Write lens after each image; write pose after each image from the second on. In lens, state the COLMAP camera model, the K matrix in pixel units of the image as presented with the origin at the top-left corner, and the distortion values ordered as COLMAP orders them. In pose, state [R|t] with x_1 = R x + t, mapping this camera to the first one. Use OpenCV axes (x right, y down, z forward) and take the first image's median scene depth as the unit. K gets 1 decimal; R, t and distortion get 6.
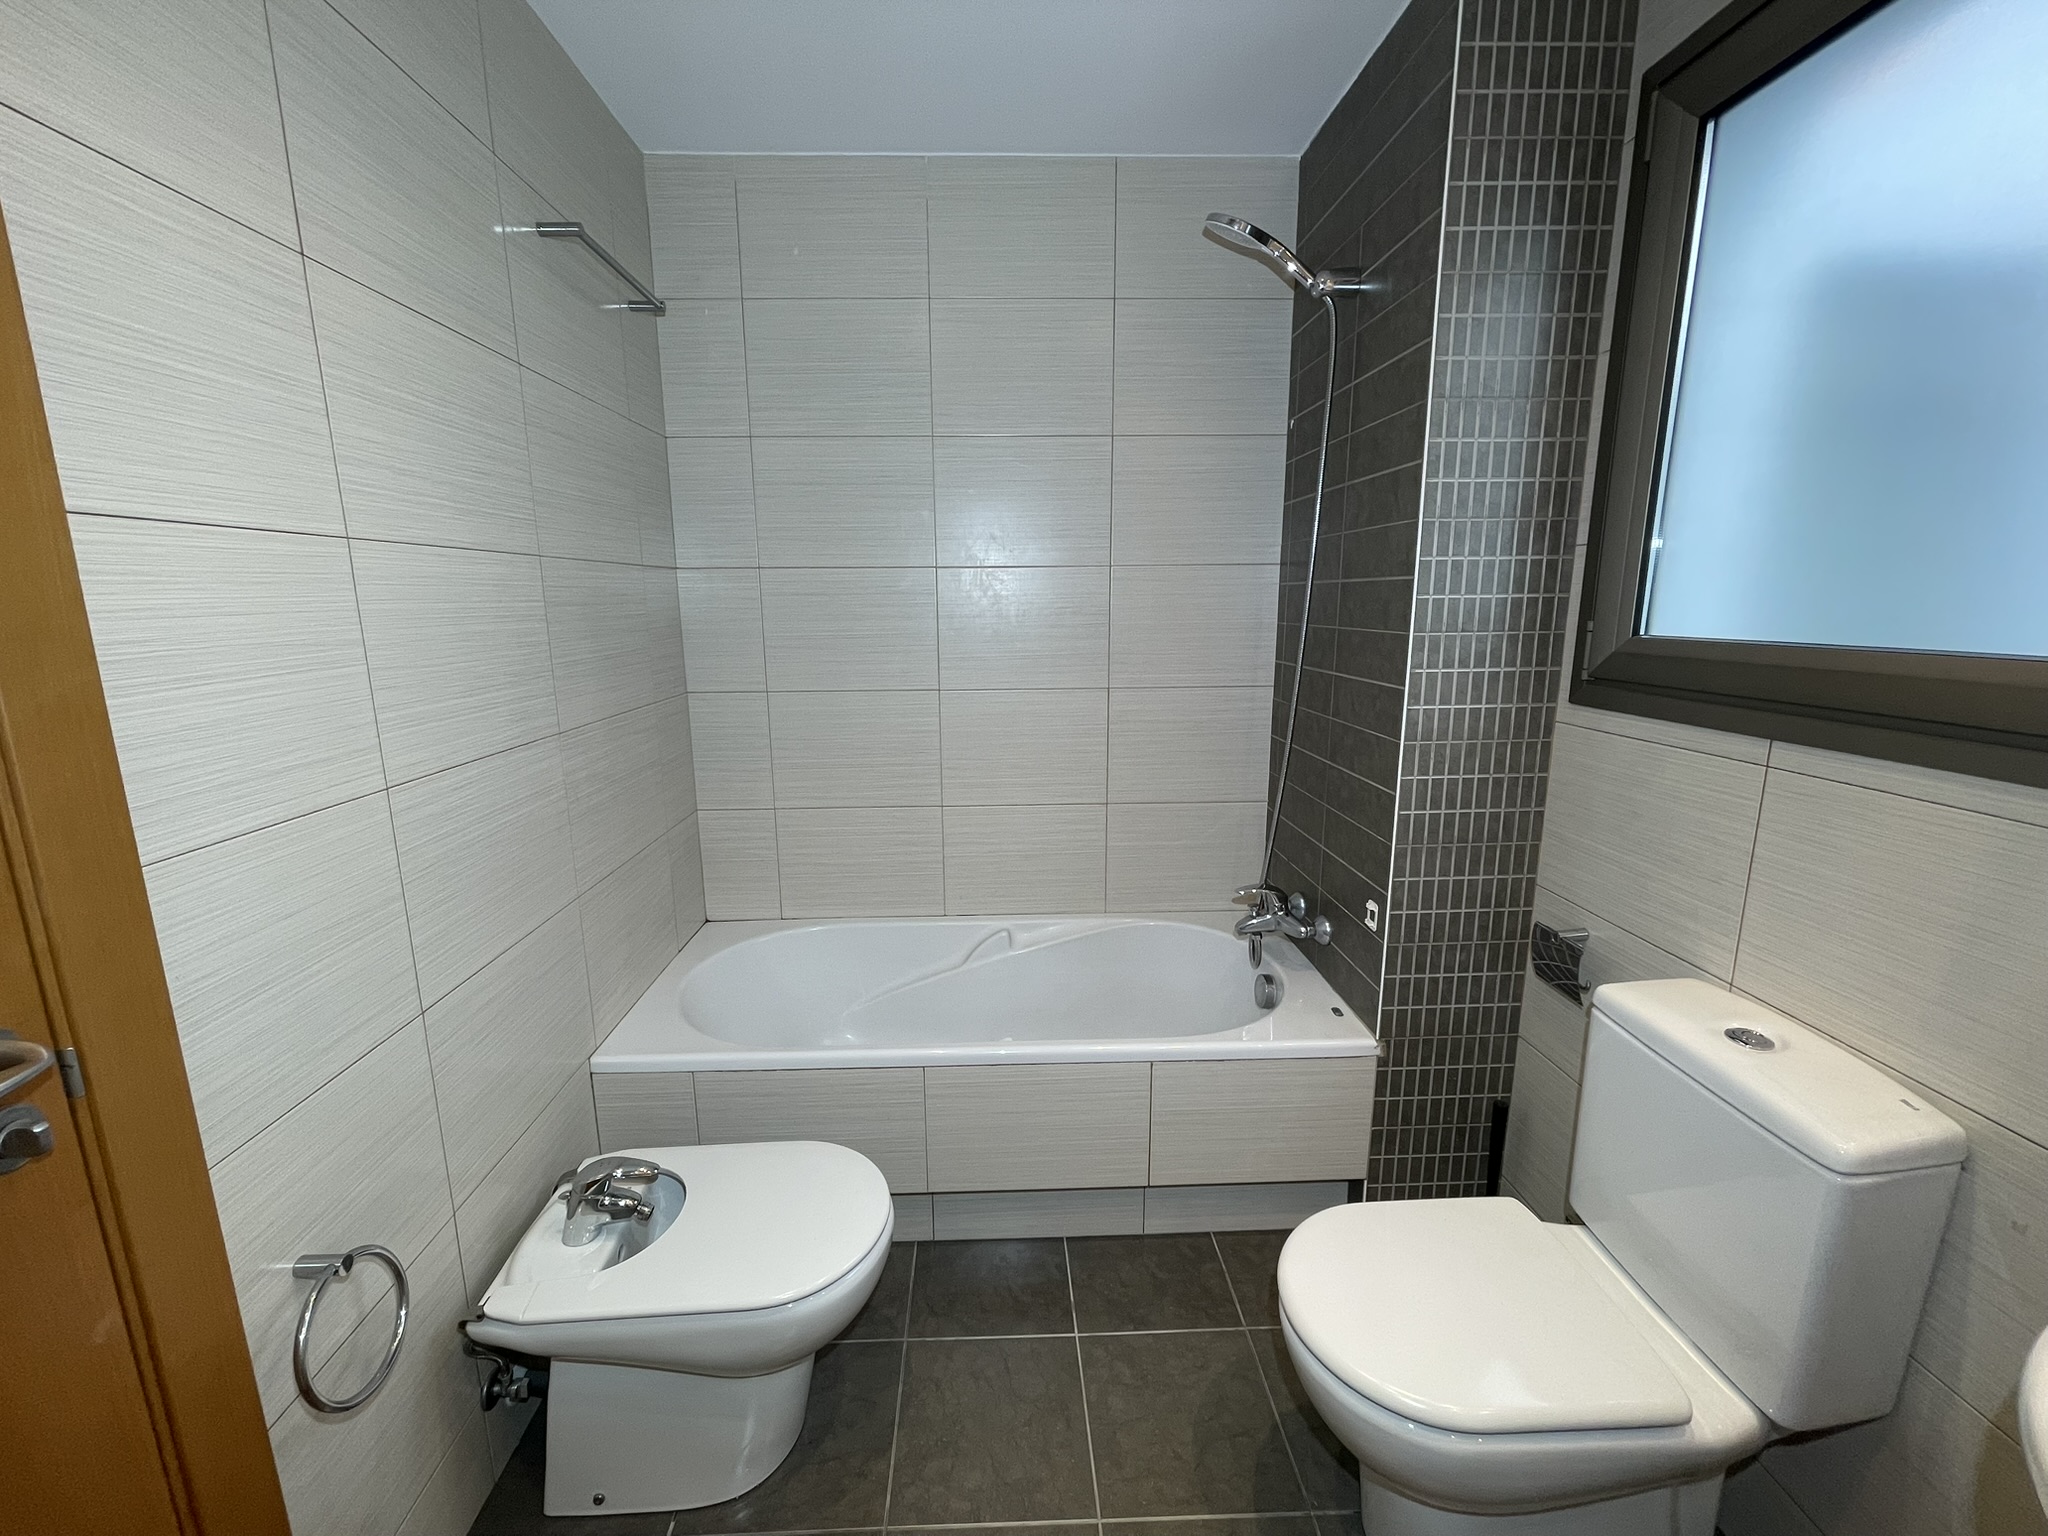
lens RADIAL K [[823.4, 0, 1022.4], [0, 823.4, 760.6], [0, 0, 1]] dist [-0.003897, 0.001362]
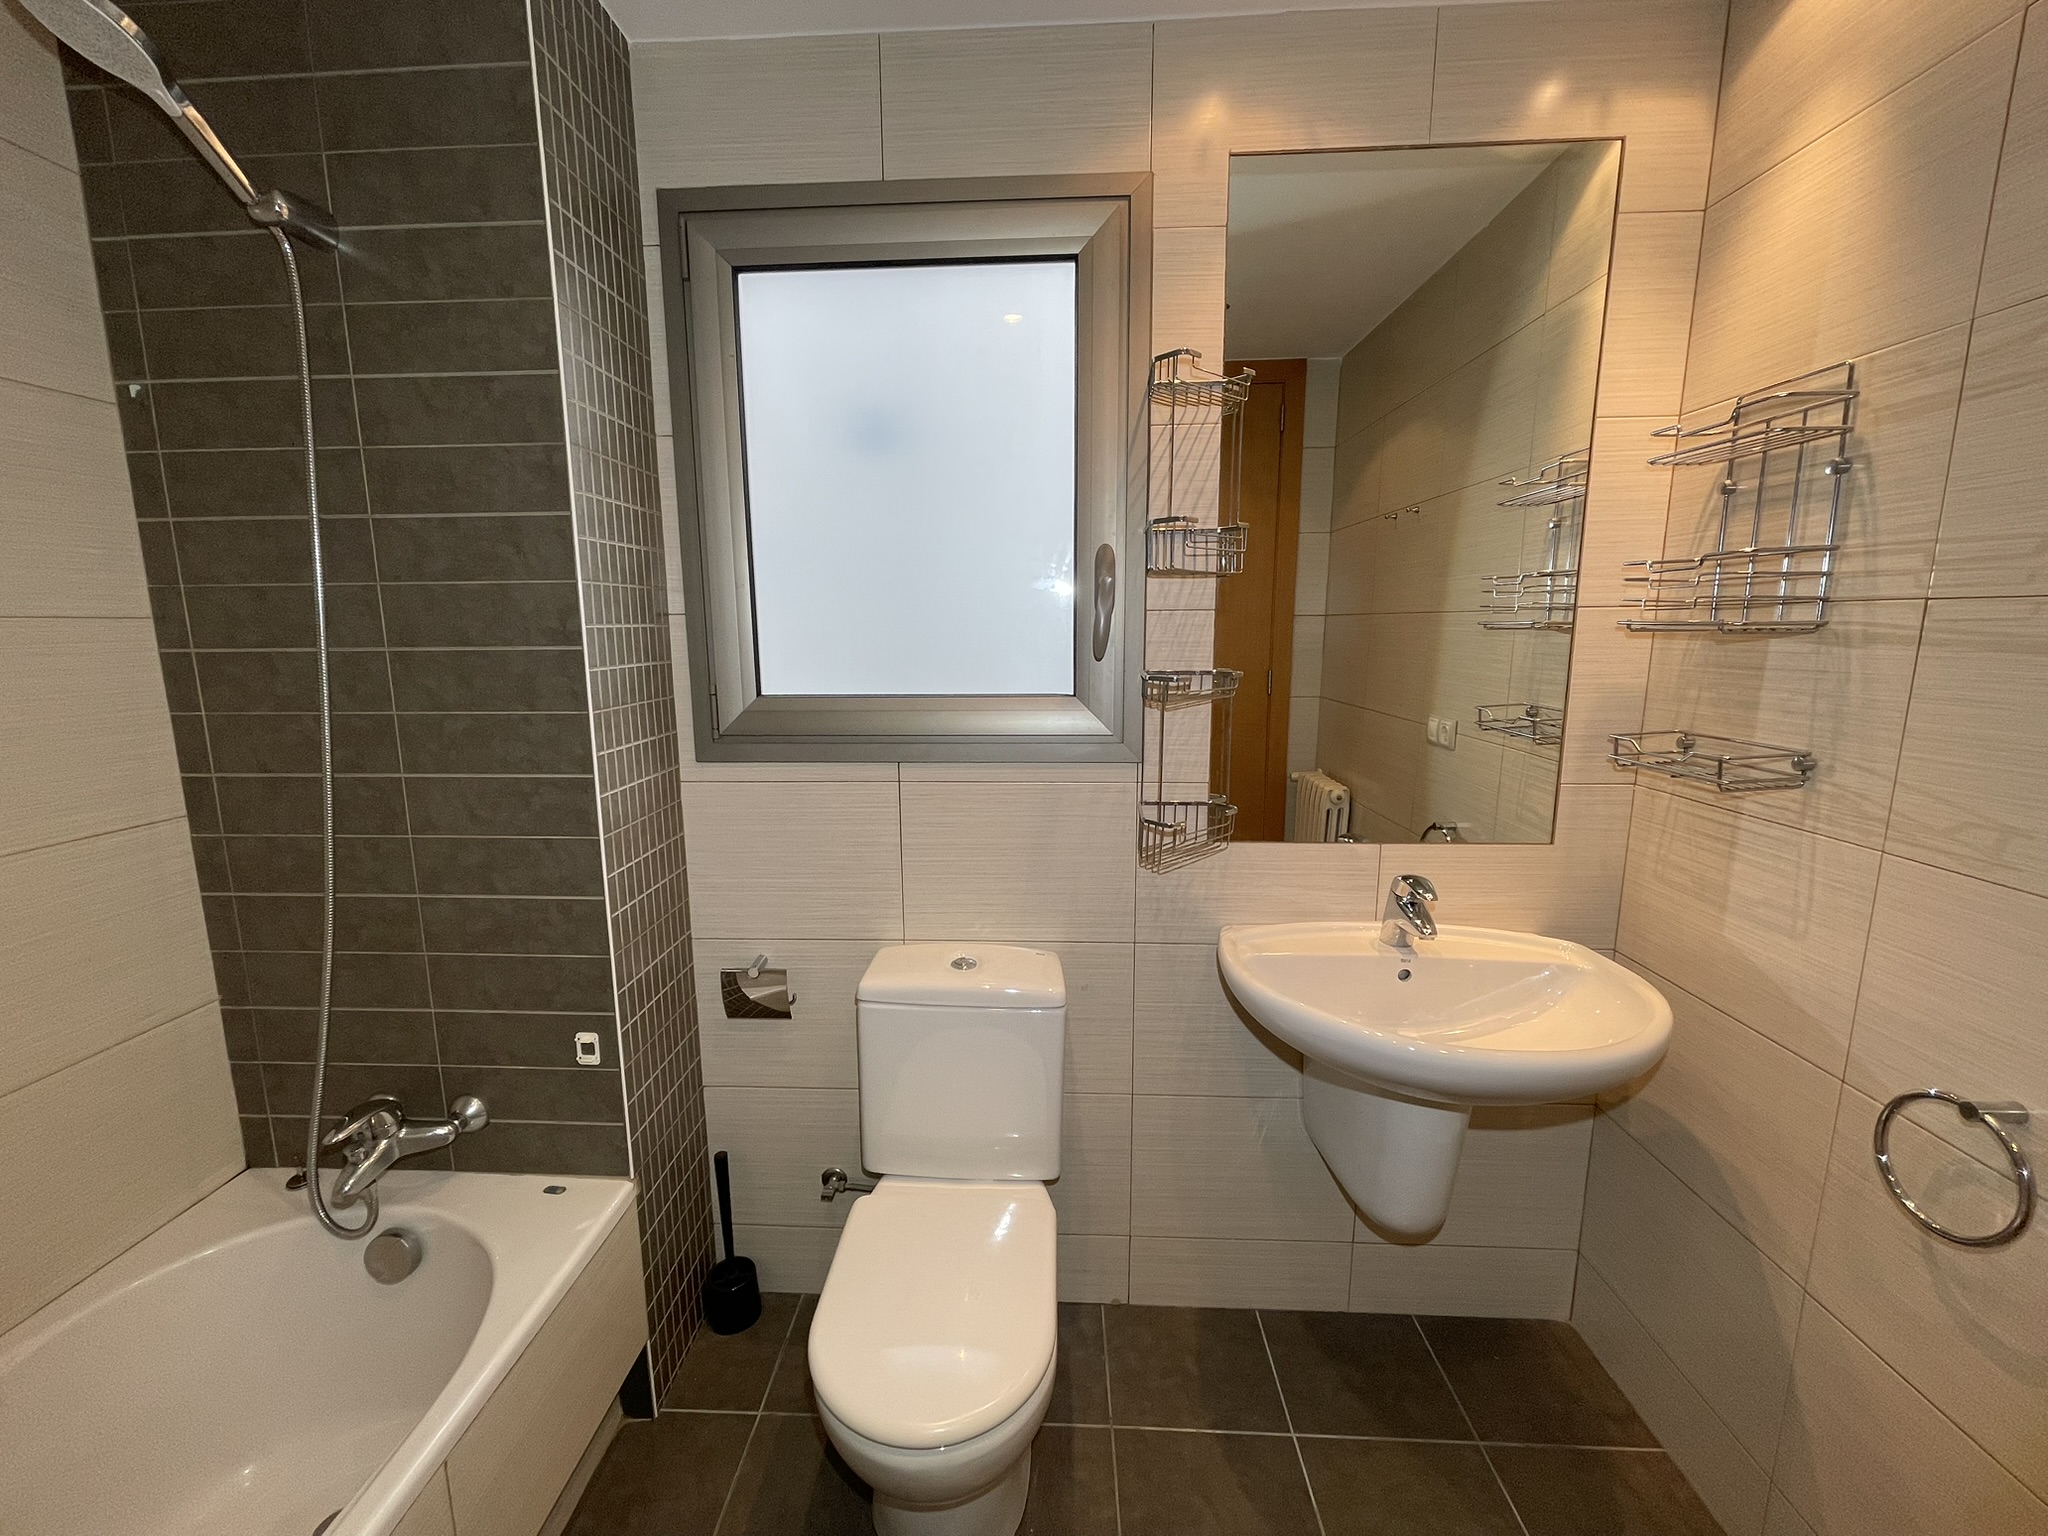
lens RADIAL K [[823.4, 0, 1020.1], [0, 823.4, 764.6], [0, 0, 1]] dist [-0.003897, 0.001362]
pose [[0.075712, -0.157968, 0.984537, -0.342956], [0.196590, 0.970356, 0.140574, -0.132264], [-0.977558, 0.182907, 0.104523, 0.474682]]
